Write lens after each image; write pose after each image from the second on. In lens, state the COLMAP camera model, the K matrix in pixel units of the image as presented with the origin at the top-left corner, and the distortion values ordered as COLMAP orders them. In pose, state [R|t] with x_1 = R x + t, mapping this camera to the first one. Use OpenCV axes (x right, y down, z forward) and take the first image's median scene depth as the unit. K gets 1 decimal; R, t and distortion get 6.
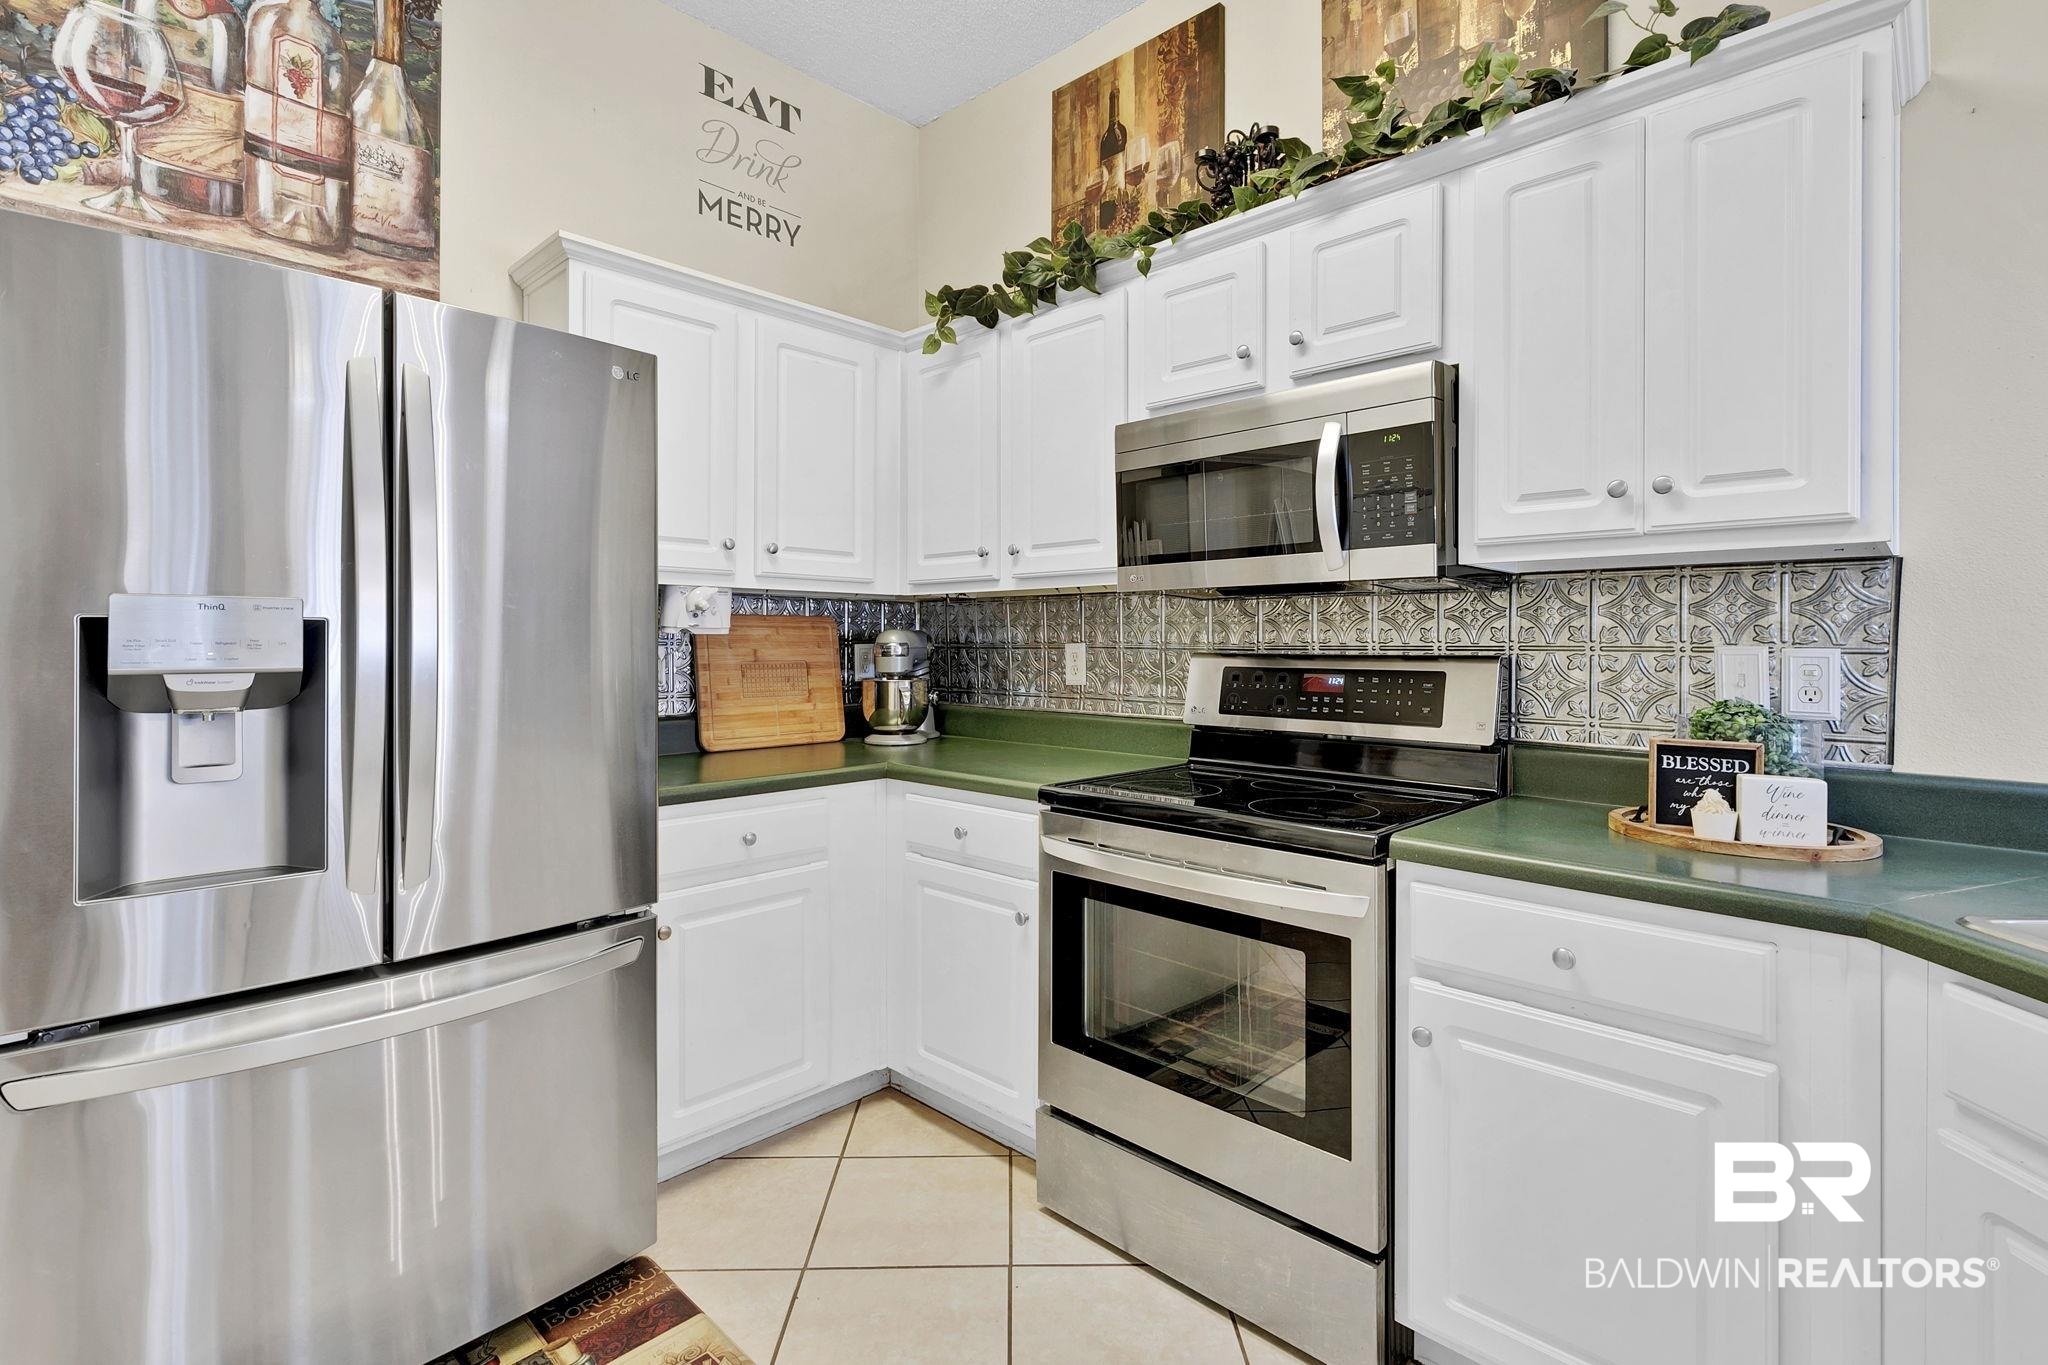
lens RADIAL K [[936.8, 0, 1003.0], [0, 936.8, 642.2], [0, 0, 1]] dist [-0.000070, 0.000134]
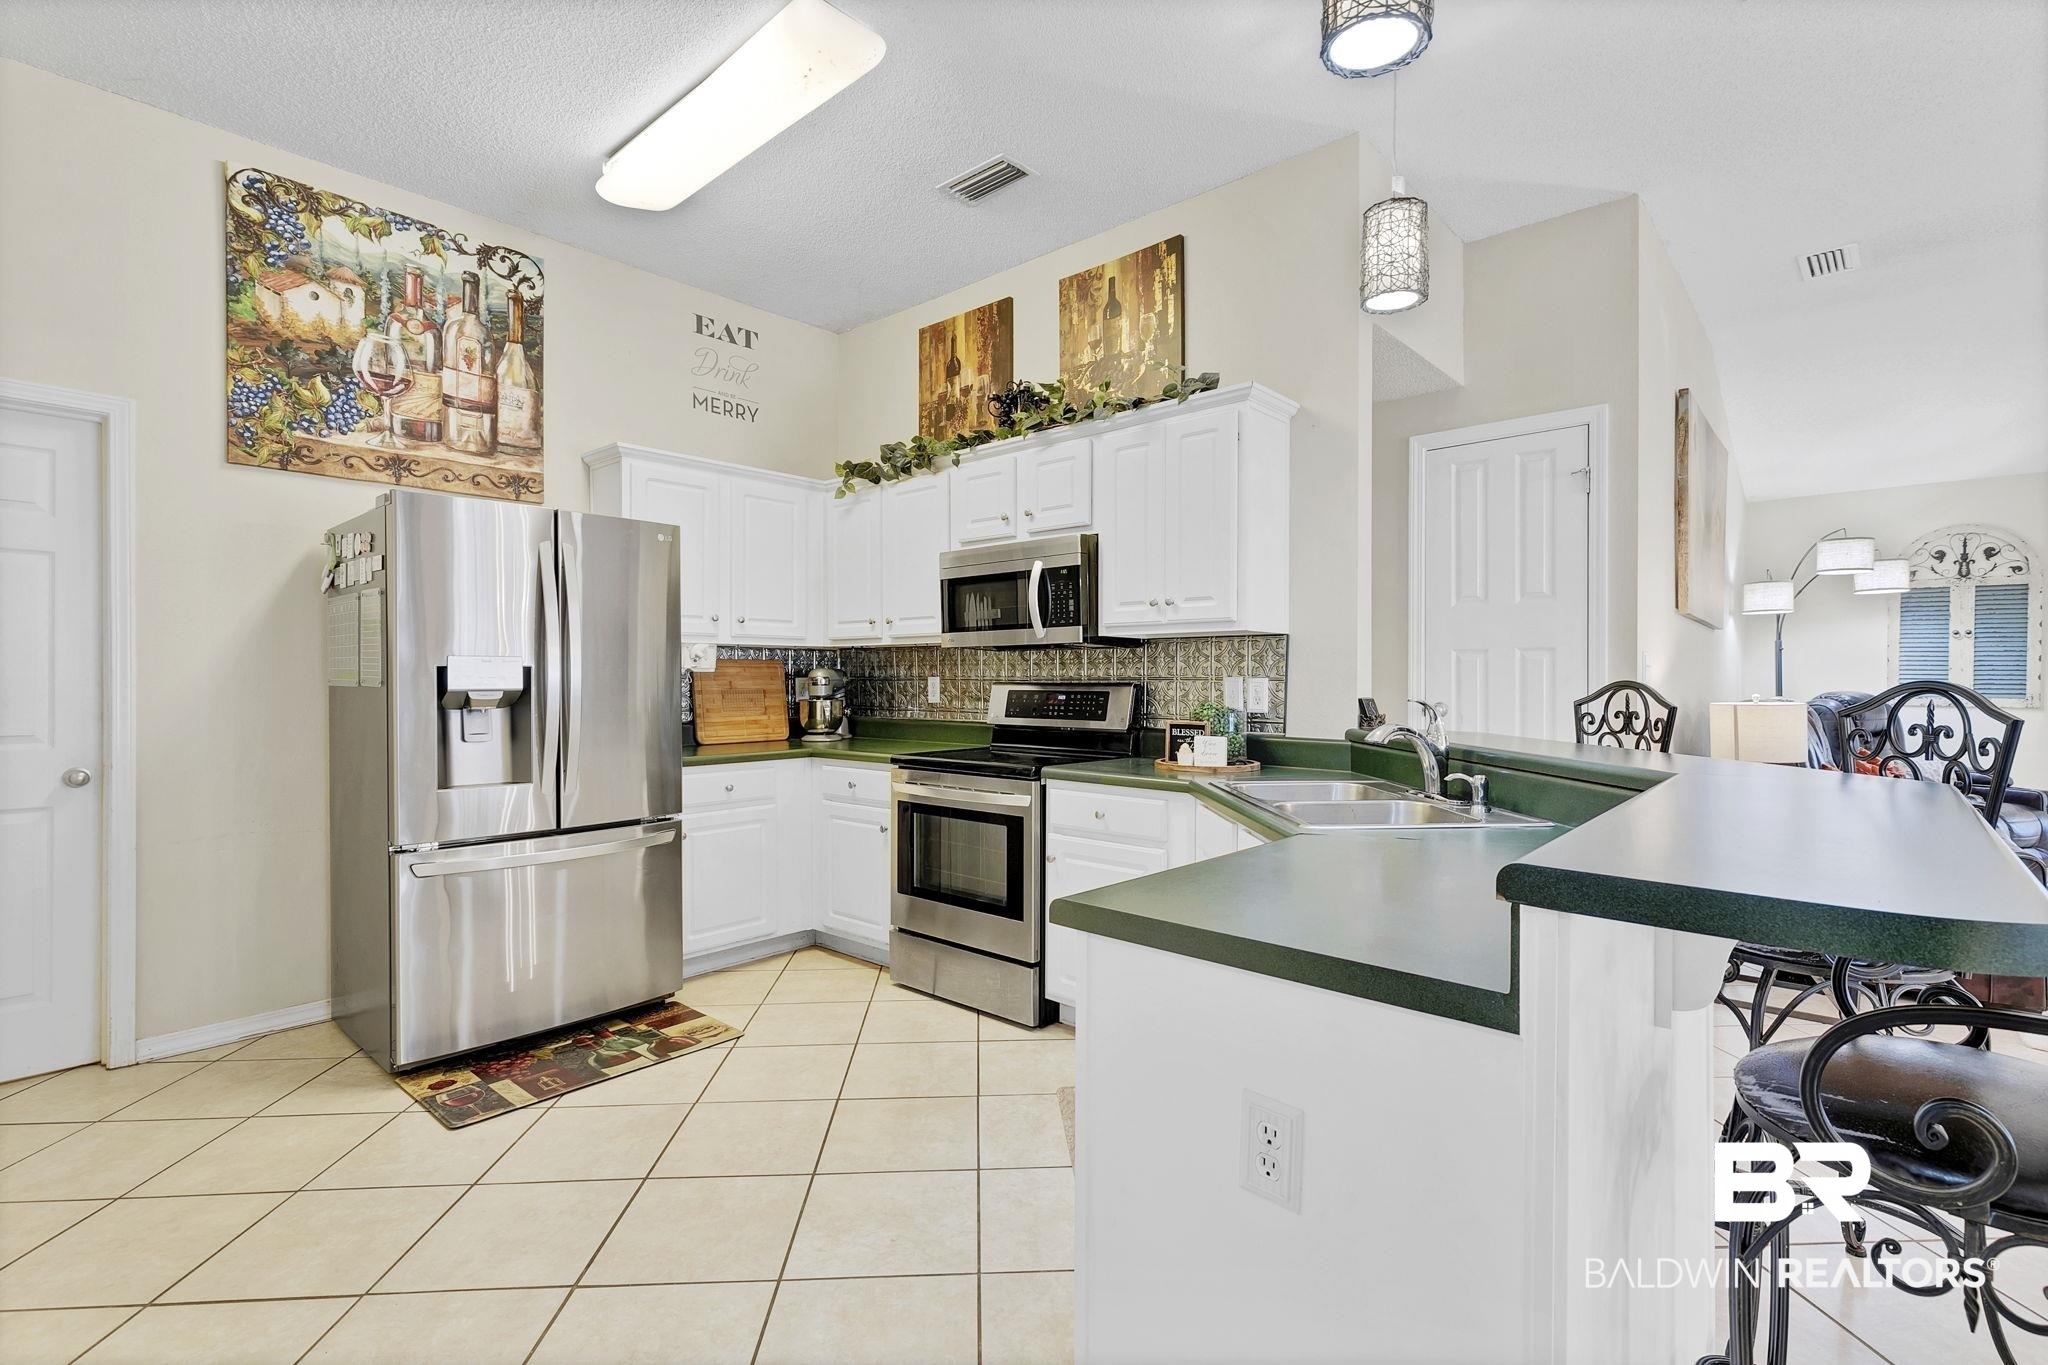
lens RADIAL K [[936.8, 0, 1029.0], [0, 936.8, 685.1], [0, 0, 1]] dist [-0.000070, 0.000134]
pose [[0.998113, -0.003179, 0.061315, 0.198857], [0.002620, 0.999954, 0.009189, 0.001558], [-0.061342, -0.009011, 0.998076, -0.855883]]
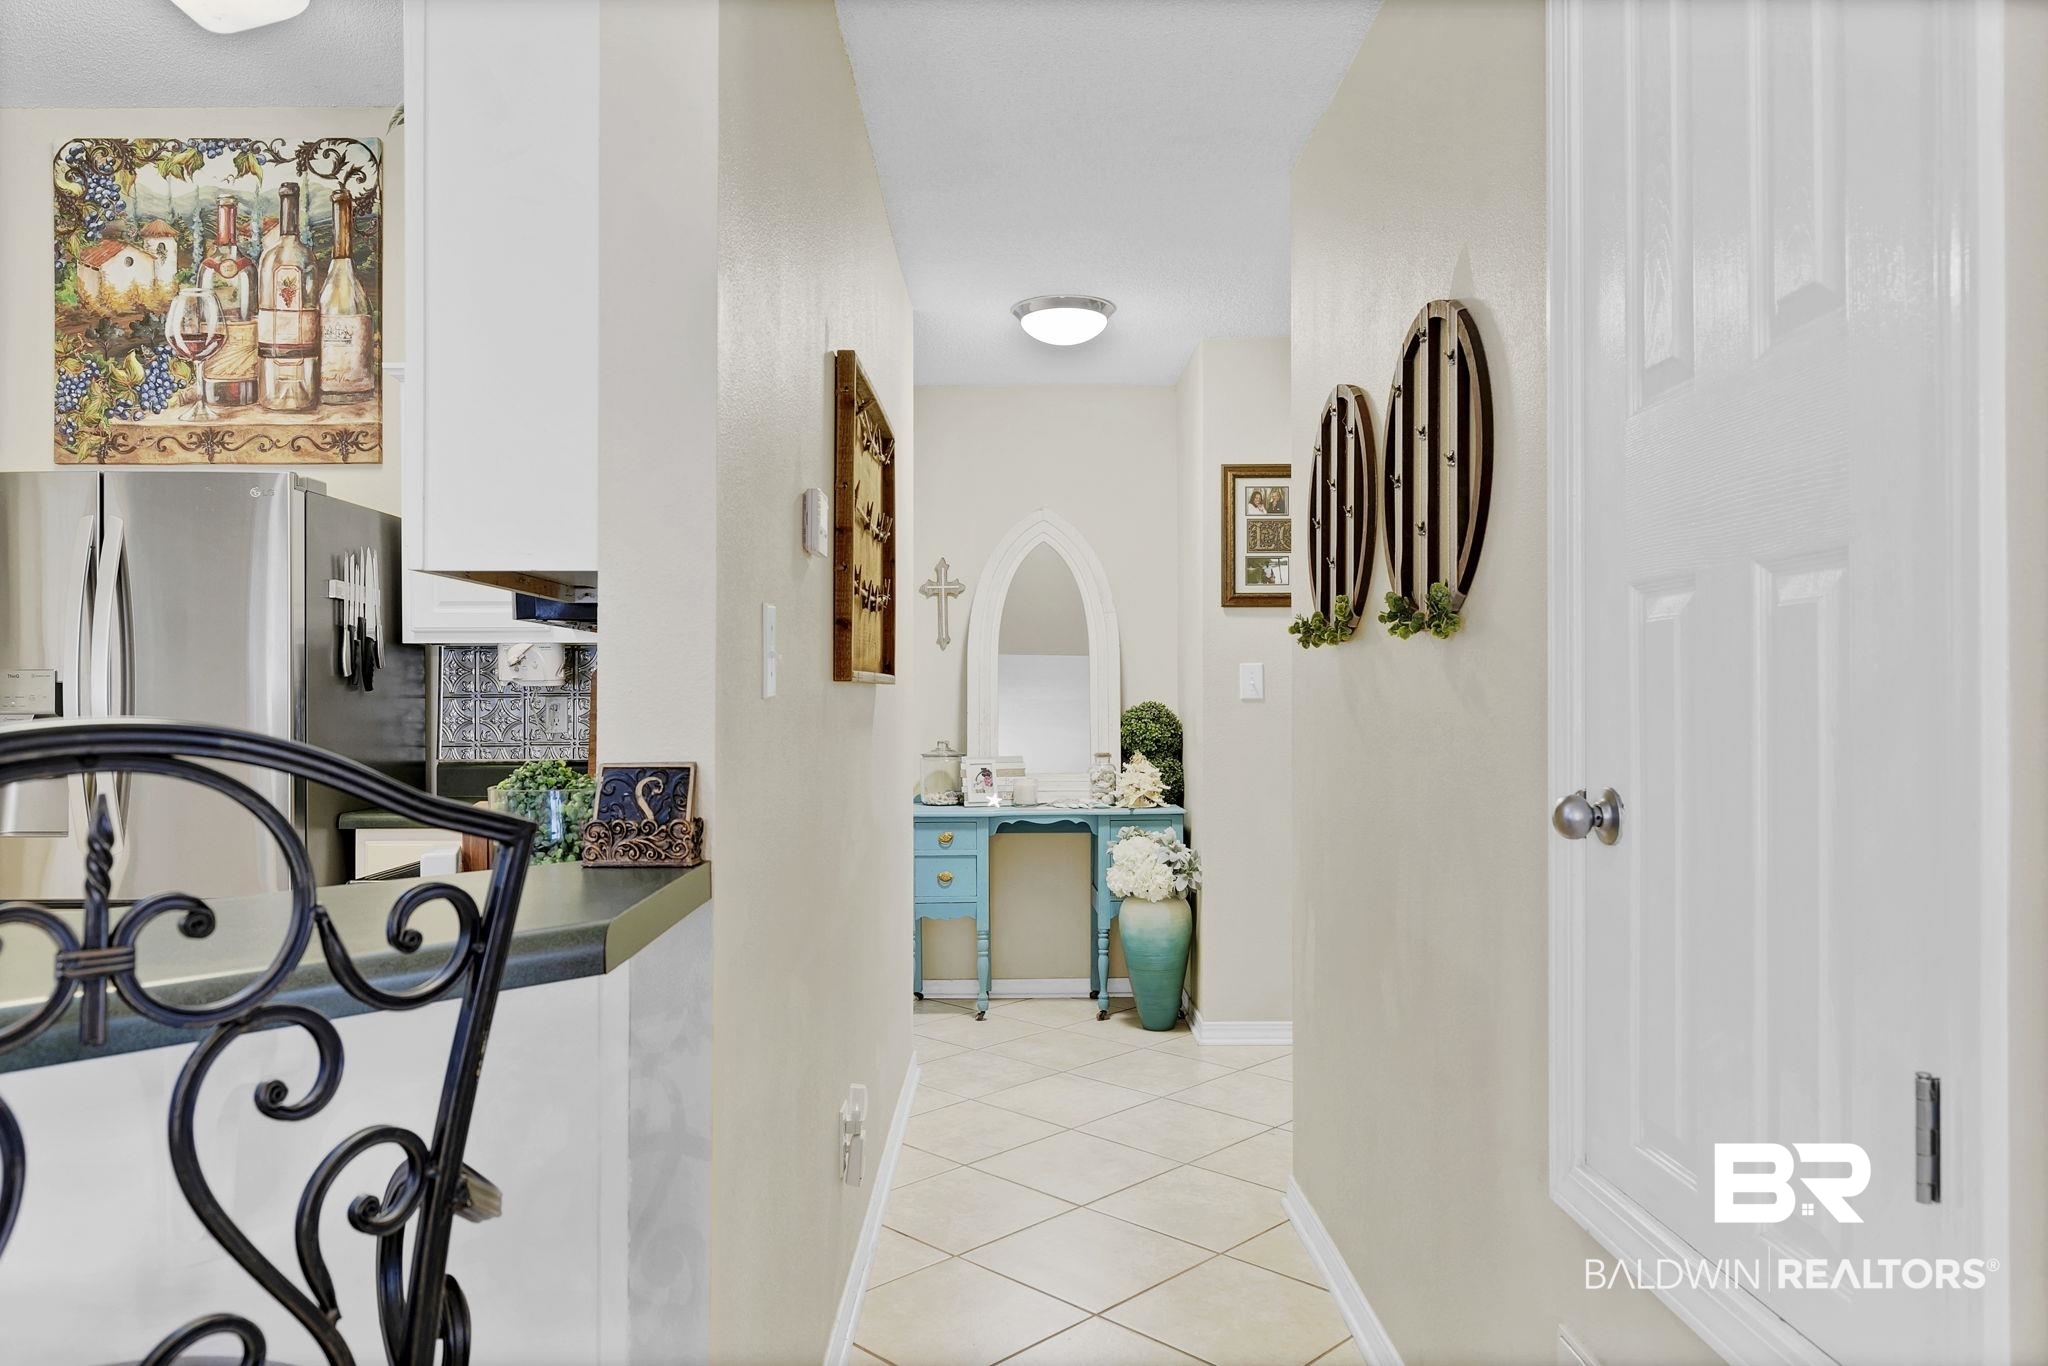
lens RADIAL K [[936.8, 0, 1020.6], [0, 936.8, 685.0], [0, 0, 1]] dist [-0.000070, 0.000134]
pose [[0.711607, -0.007429, -0.702539, 1.028774], [0.004895, 0.999972, -0.005617, -0.001455], [0.702561, 0.000558, 0.711623, 0.784819]]
